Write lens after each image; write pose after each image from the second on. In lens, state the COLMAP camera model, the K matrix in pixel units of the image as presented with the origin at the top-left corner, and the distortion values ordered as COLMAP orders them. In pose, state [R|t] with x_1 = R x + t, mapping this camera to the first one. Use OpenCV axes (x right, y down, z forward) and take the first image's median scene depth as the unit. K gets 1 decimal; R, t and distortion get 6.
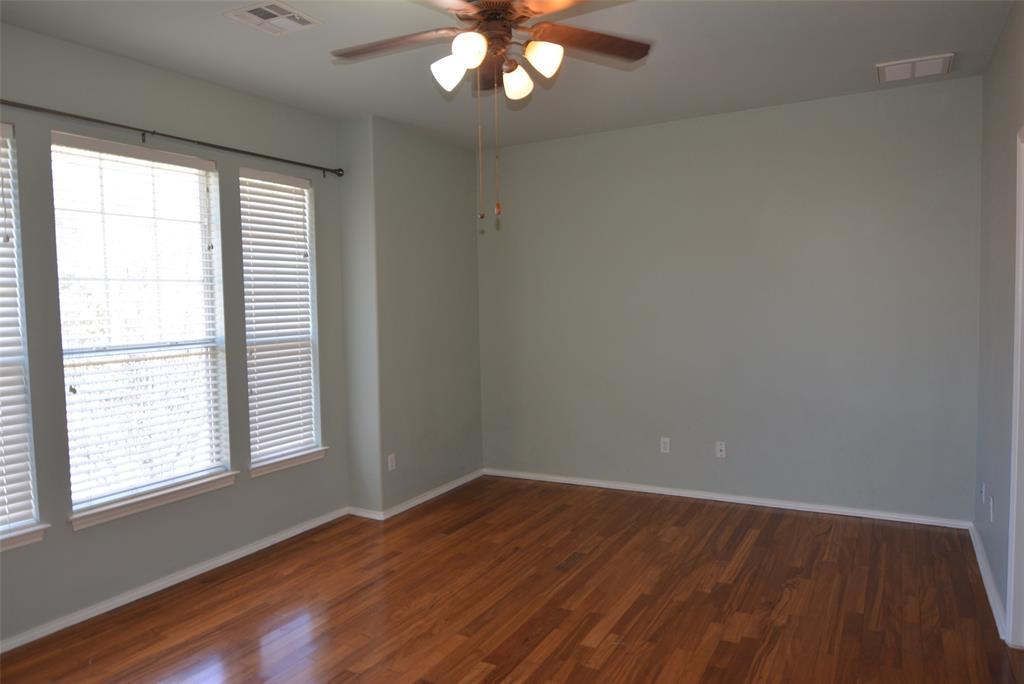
lens RADIAL K [[698.9, 0, 513.7], [0, 698.9, 340.8], [0, 0, 1]] dist [0.009612, -0.030196]
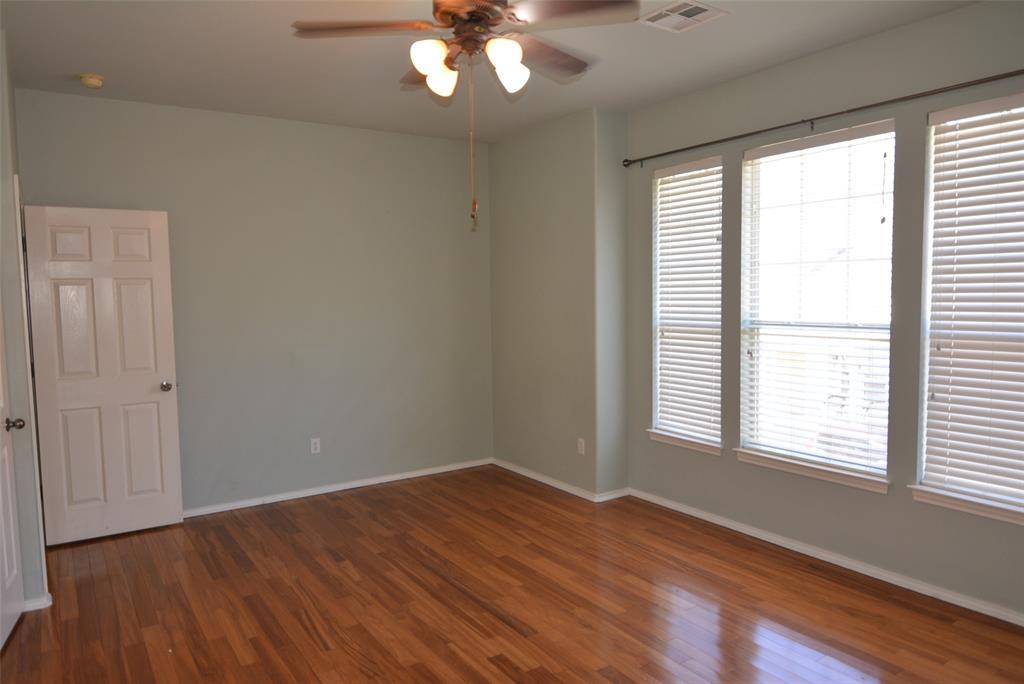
lens RADIAL K [[698.9, 0, 513.7], [0, 698.9, 340.8], [0, 0, 1]] dist [0.009612, -0.030196]
pose [[-0.462956, 0.088372, -0.881965, 0.608609], [-0.029538, 0.992927, 0.114995, -0.075126], [0.885889, 0.079289, -0.457071, 1.066374]]
